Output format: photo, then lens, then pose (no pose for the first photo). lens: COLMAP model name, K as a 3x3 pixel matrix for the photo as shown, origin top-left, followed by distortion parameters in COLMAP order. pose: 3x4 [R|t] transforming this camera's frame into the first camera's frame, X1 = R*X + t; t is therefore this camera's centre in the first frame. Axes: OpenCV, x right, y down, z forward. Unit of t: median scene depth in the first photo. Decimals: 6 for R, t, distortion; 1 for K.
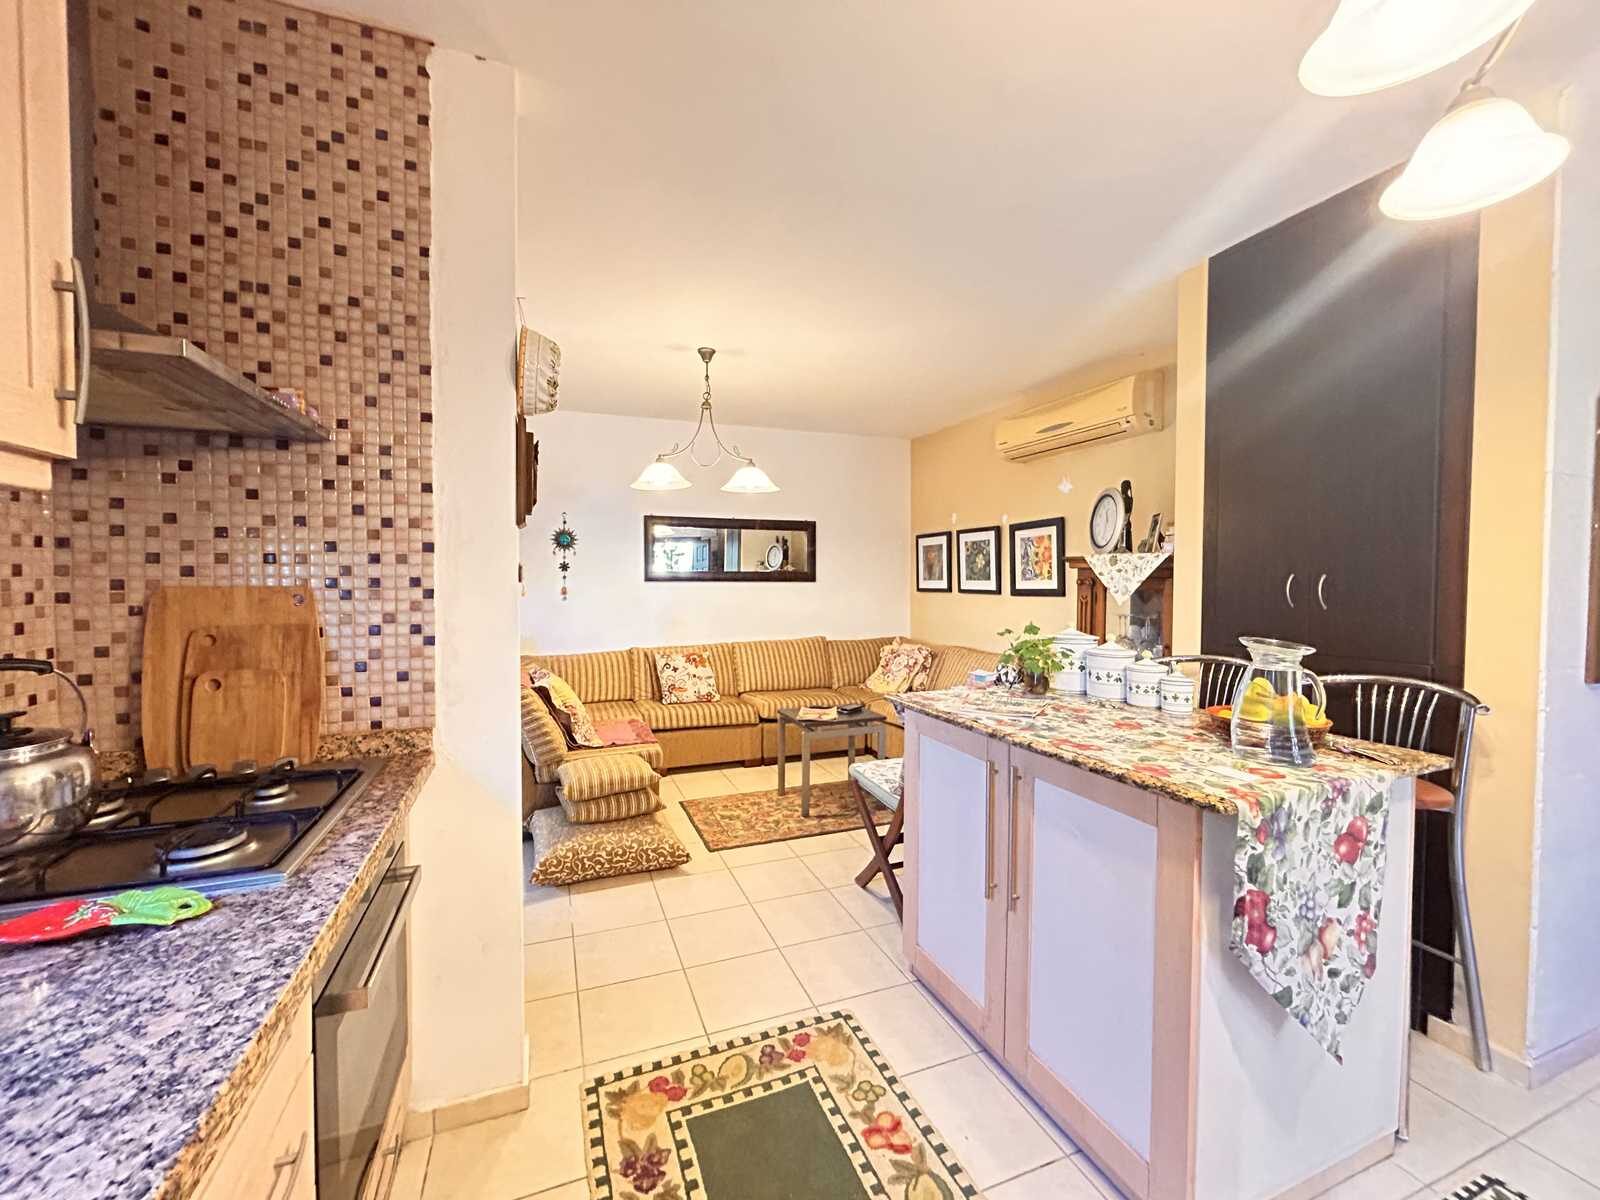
lens RADIAL K [[648.5, 0, 798.1], [0, 648.5, 599.1], [0, 0, 1]] dist [-0.003793, 0.000109]
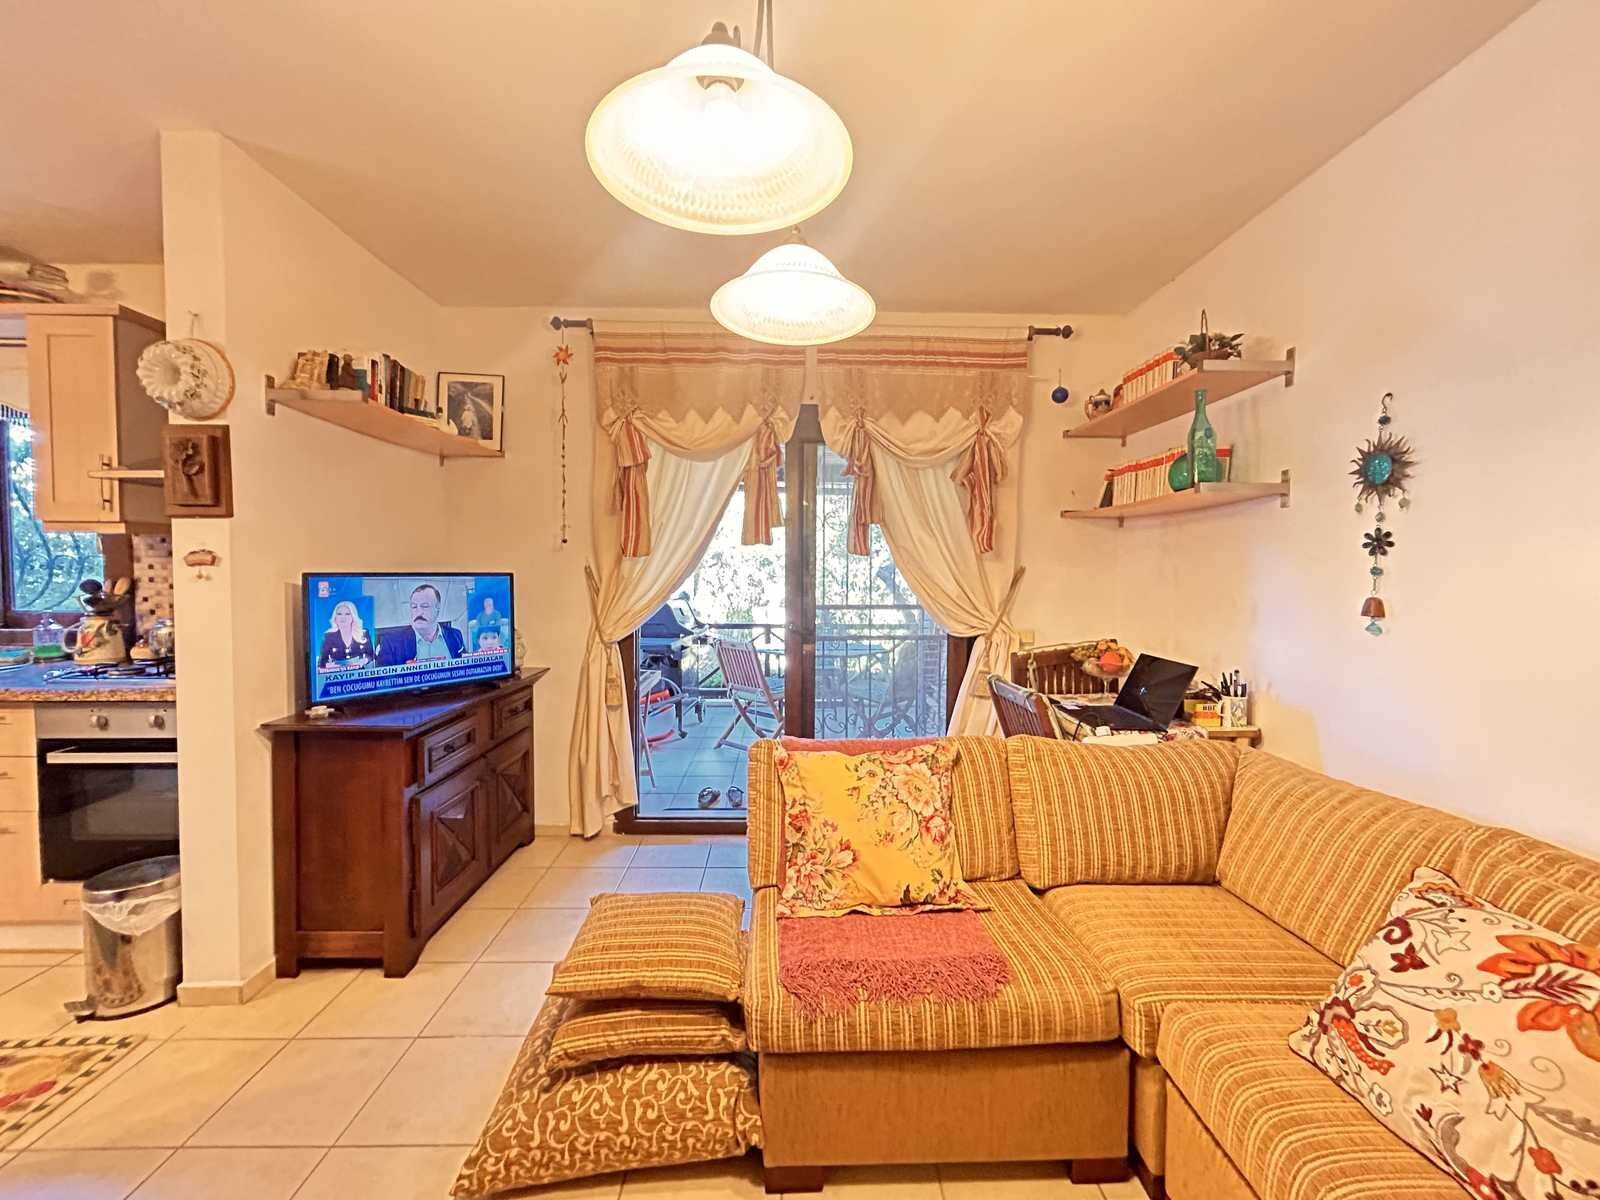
lens RADIAL K [[648.5, 0, 800.7], [0, 648.5, 593.4], [0, 0, 1]] dist [-0.003793, 0.000109]
pose [[-0.341050, 0.031024, -0.939533, 0.101480], [-0.041708, 0.997972, 0.048093, -0.026810], [0.939119, 0.055588, -0.339064, 0.864156]]
